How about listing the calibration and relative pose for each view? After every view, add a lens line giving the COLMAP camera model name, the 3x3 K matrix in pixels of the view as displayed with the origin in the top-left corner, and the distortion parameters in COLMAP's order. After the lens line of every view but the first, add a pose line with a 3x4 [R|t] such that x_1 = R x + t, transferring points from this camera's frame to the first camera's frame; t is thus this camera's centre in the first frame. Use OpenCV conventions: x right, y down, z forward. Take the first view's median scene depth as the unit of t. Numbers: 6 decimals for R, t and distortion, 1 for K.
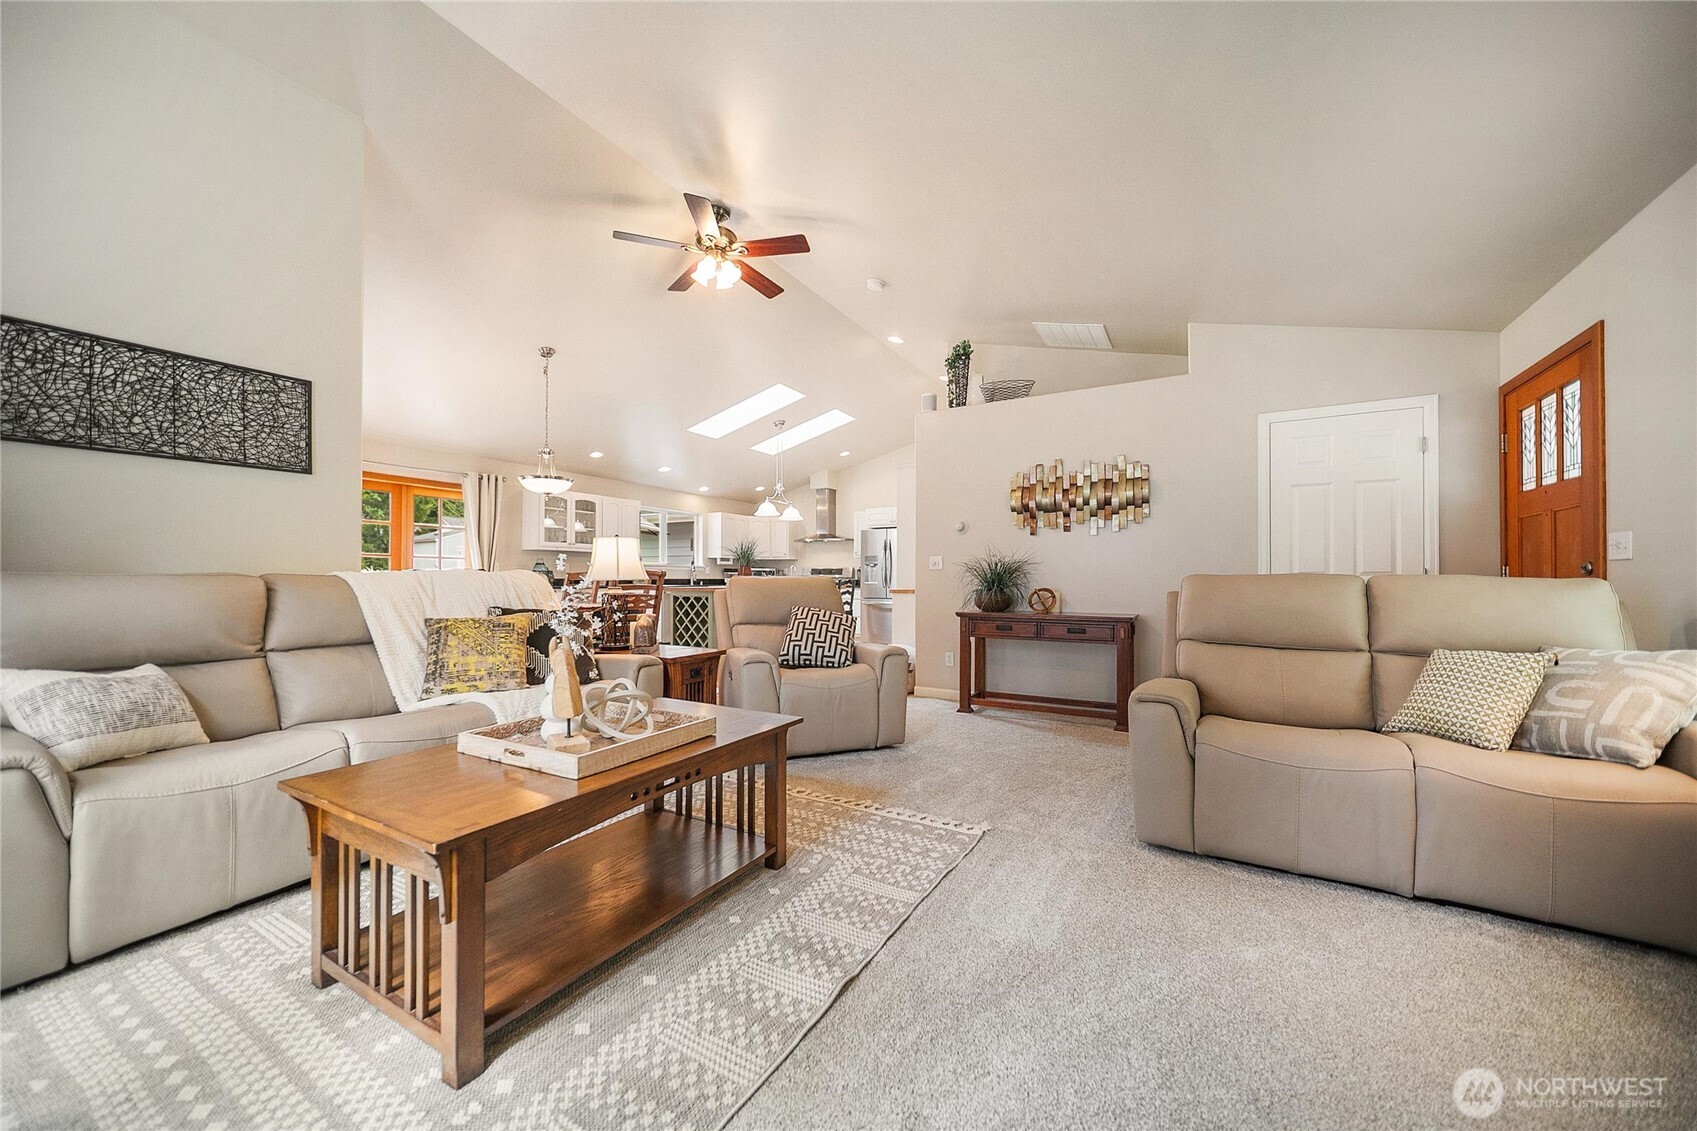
lens RADIAL K [[617.2, 0, 845.7], [0, 617.2, 574.7], [0, 0, 1]] dist [-0.000056, -0.000006]
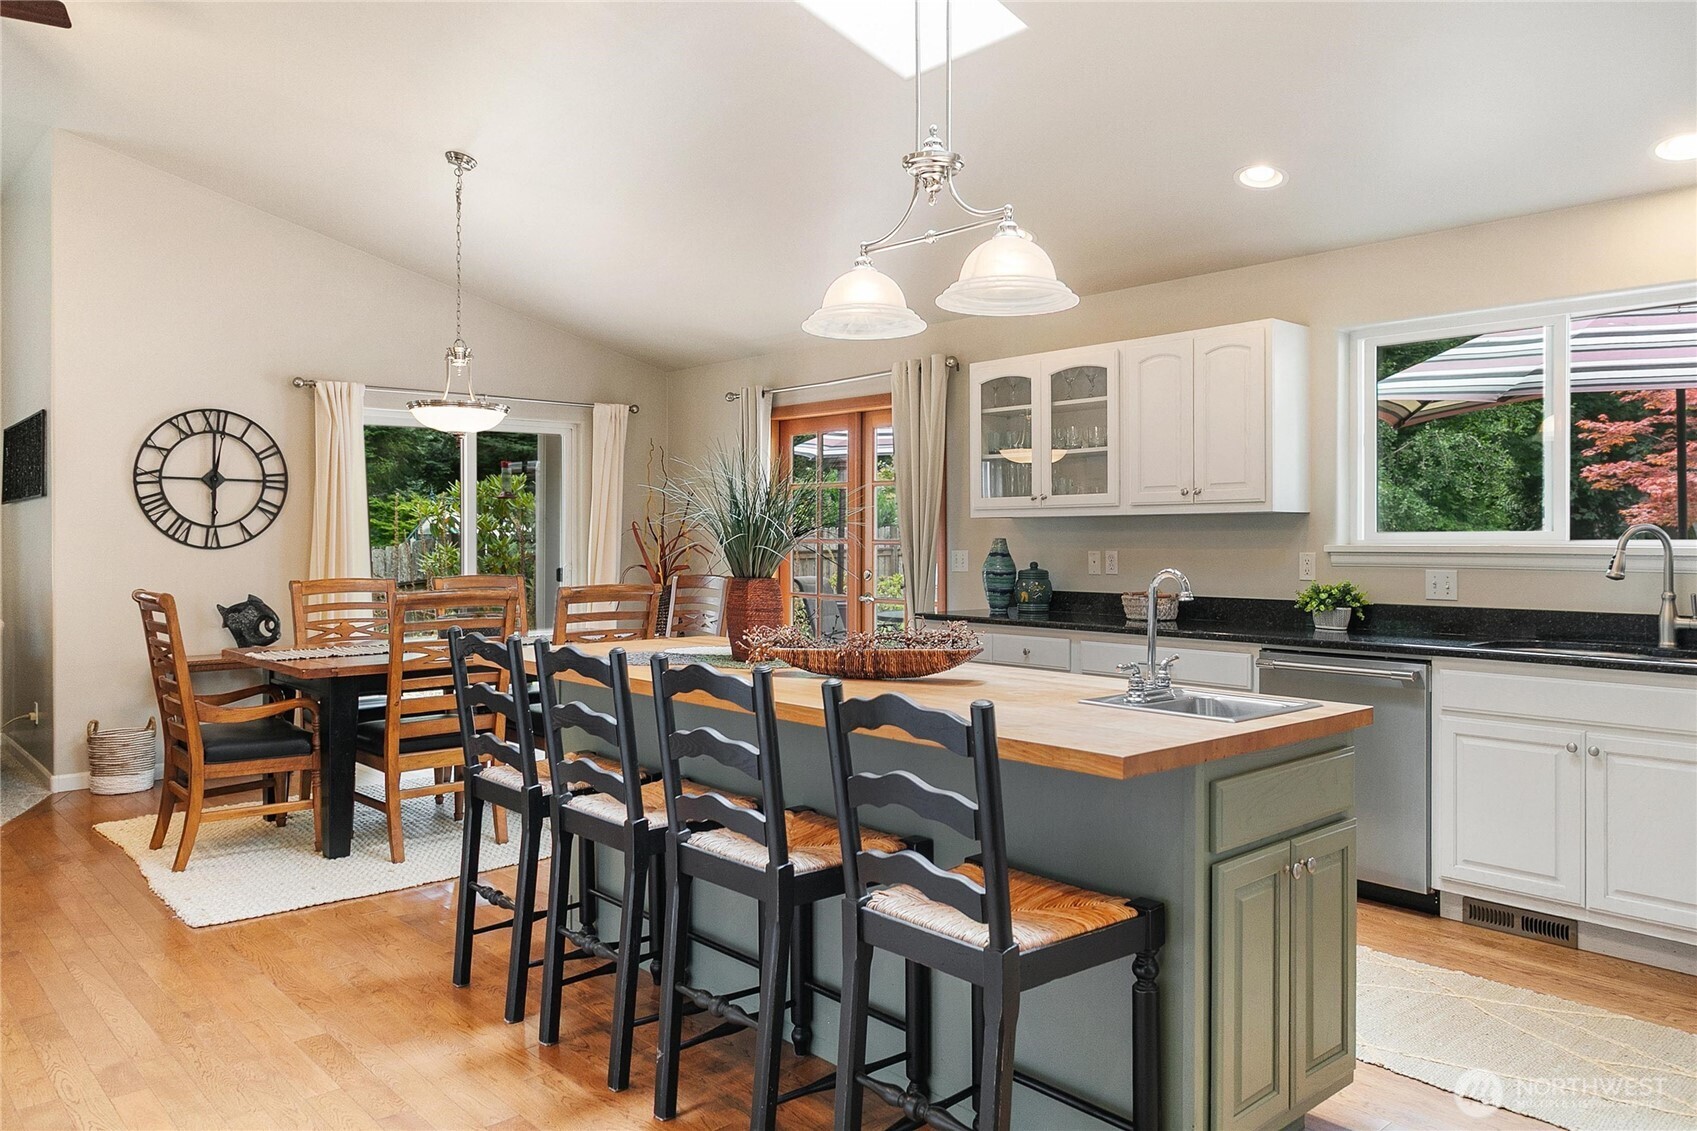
lens RADIAL K [[1179.9, 0, 842.3], [0, 1179.9, 539.4], [0, 0, 1]] dist [0.003476, 0.000813]
pose [[-0.304845, 0.005561, -0.952386, 0.217868], [0.010712, 0.999940, 0.002410, -0.024522], [0.952342, -0.009467, -0.304886, 0.957121]]
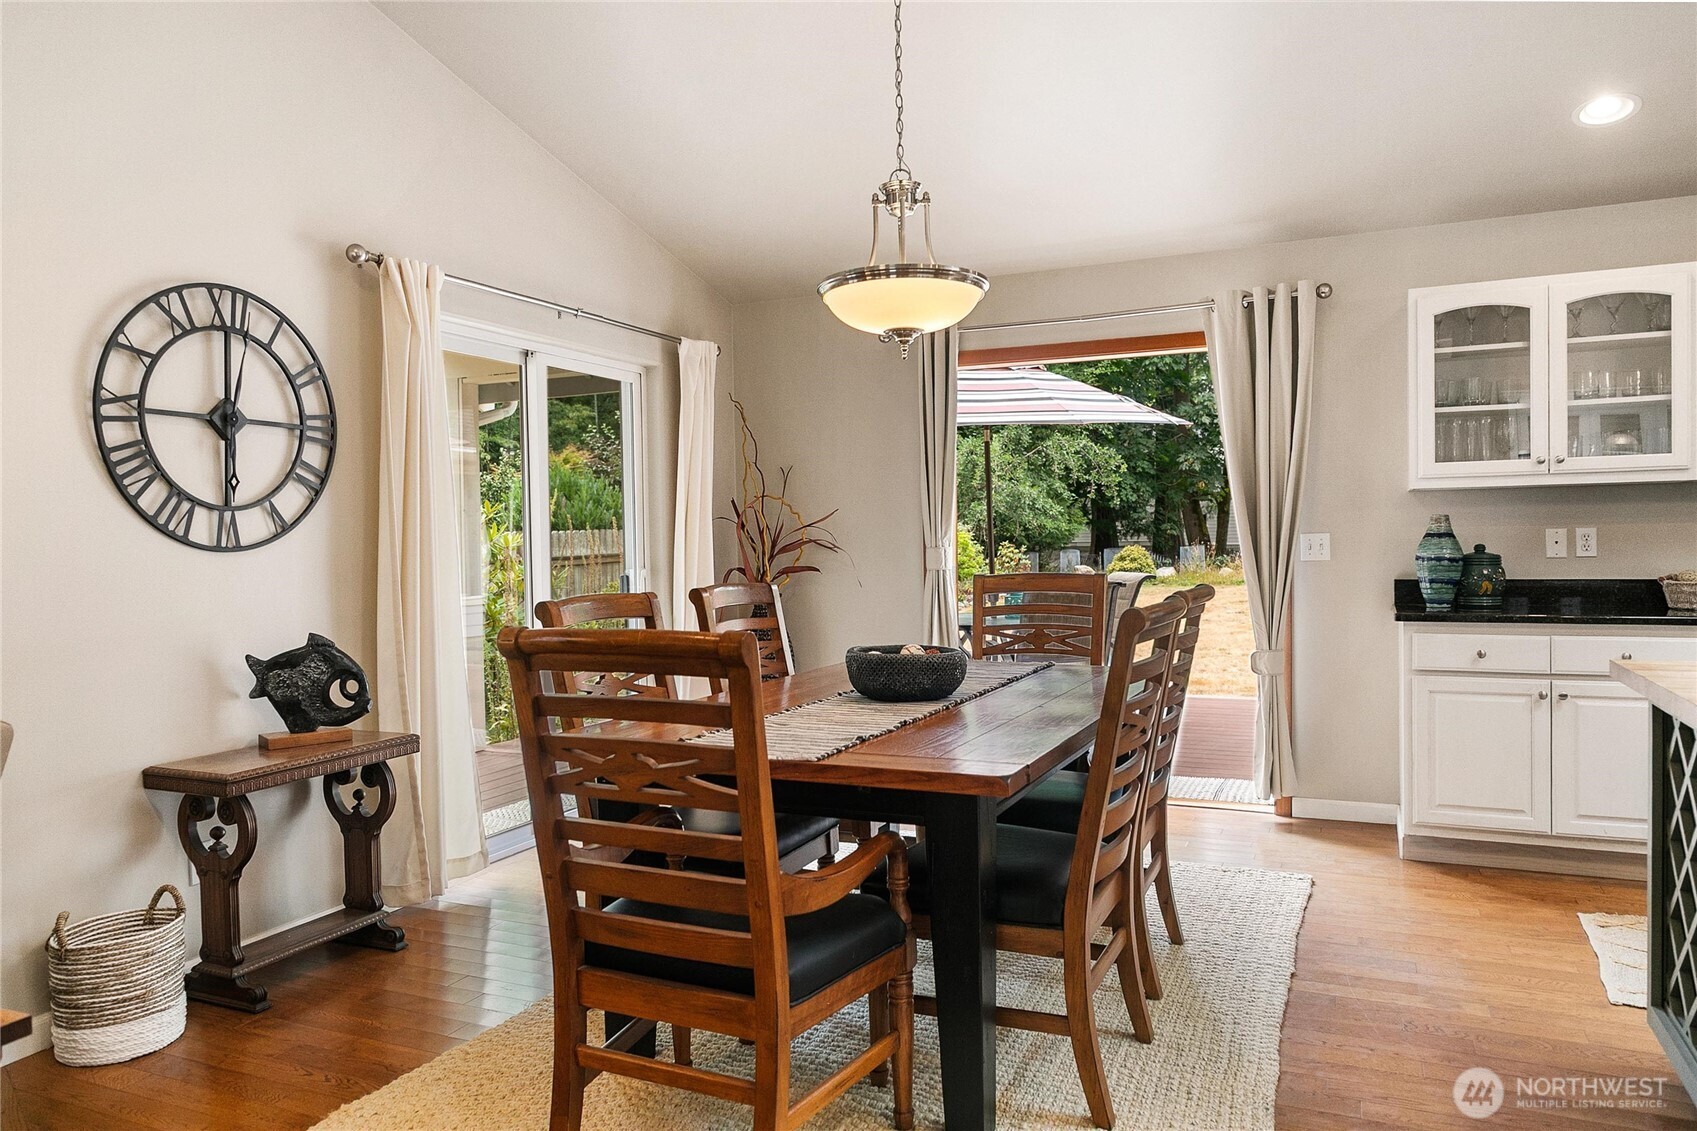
lens RADIAL K [[1145.5, 0, 848.5], [0, 1145.5, 565.5], [0, 0, 1]] dist [0.003319, 0.001126]
pose [[0.105620, 0.023136, -0.994137, 0.041988], [0.026839, 0.999299, 0.026108, -0.020772], [0.994044, -0.029439, 0.104925, 0.540177]]
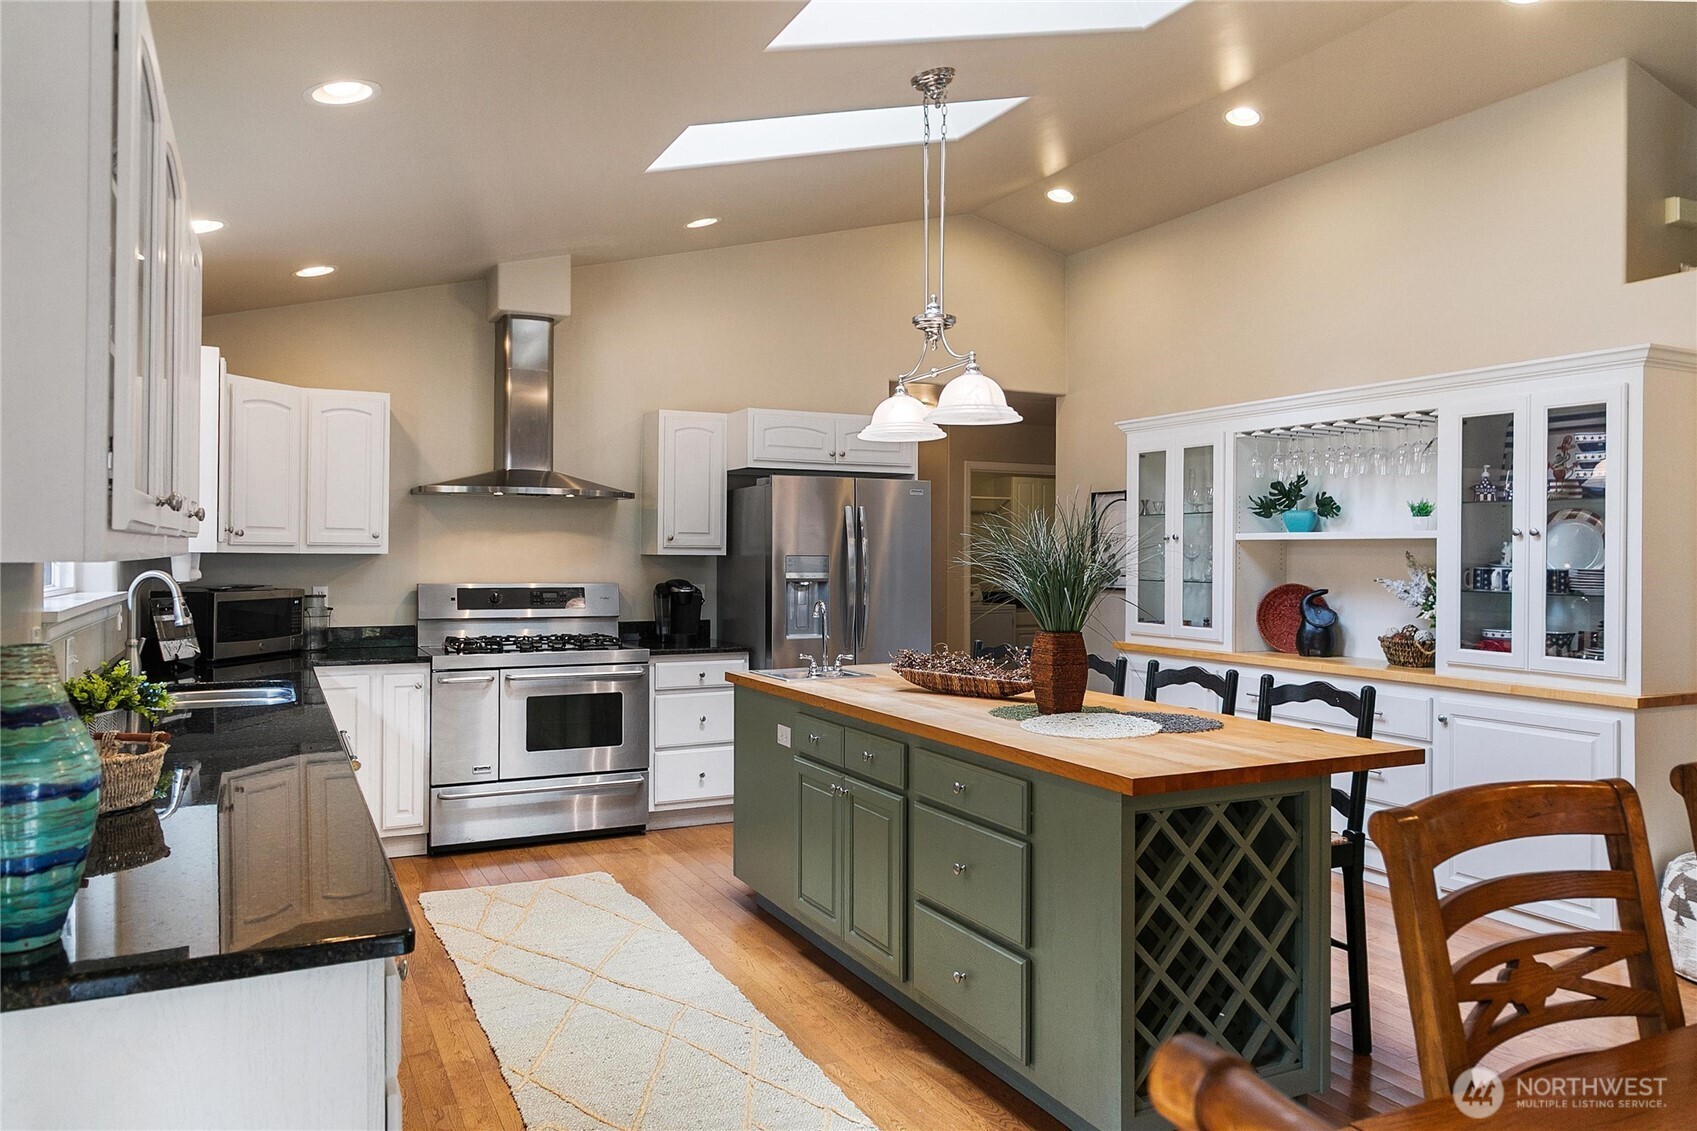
lens RADIAL K [[1171.9, 0, 848.5], [0, 1171.9, 565.5], [0, 0, 1]] dist [0.007679, -0.000324]
pose [[0.548603, -0.006454, 0.836058, -0.488837], [-0.013399, 0.999774, 0.016510, -0.037787], [-0.835975, -0.020260, 0.548393, 0.665937]]
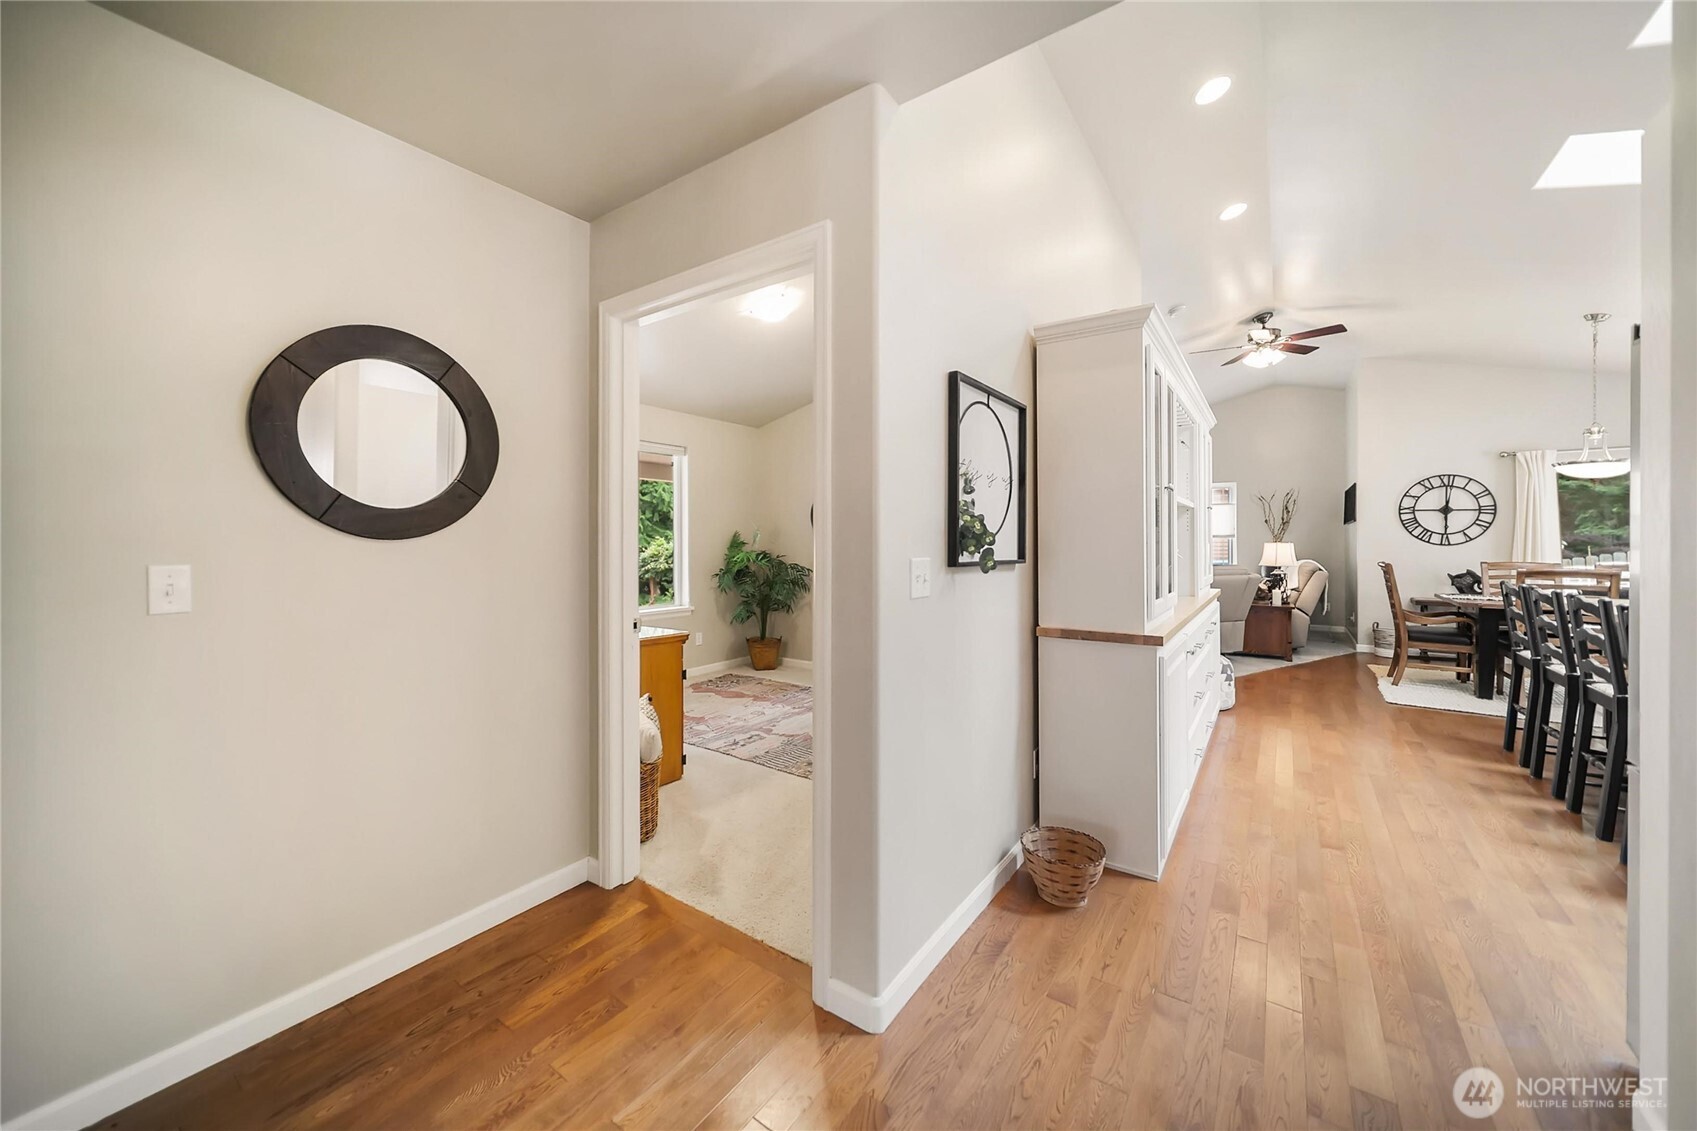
lens RADIAL K [[622.2, 0, 837.0], [0, 622.2, 536.1], [0, 0, 1]] dist [-0.000173, -0.000223]
pose [[-0.995682, -0.000949, 0.092820, 0.306835], [-0.002179, 0.999911, -0.013154, -0.020803], [-0.092799, -0.013300, -0.995596, 1.180710]]
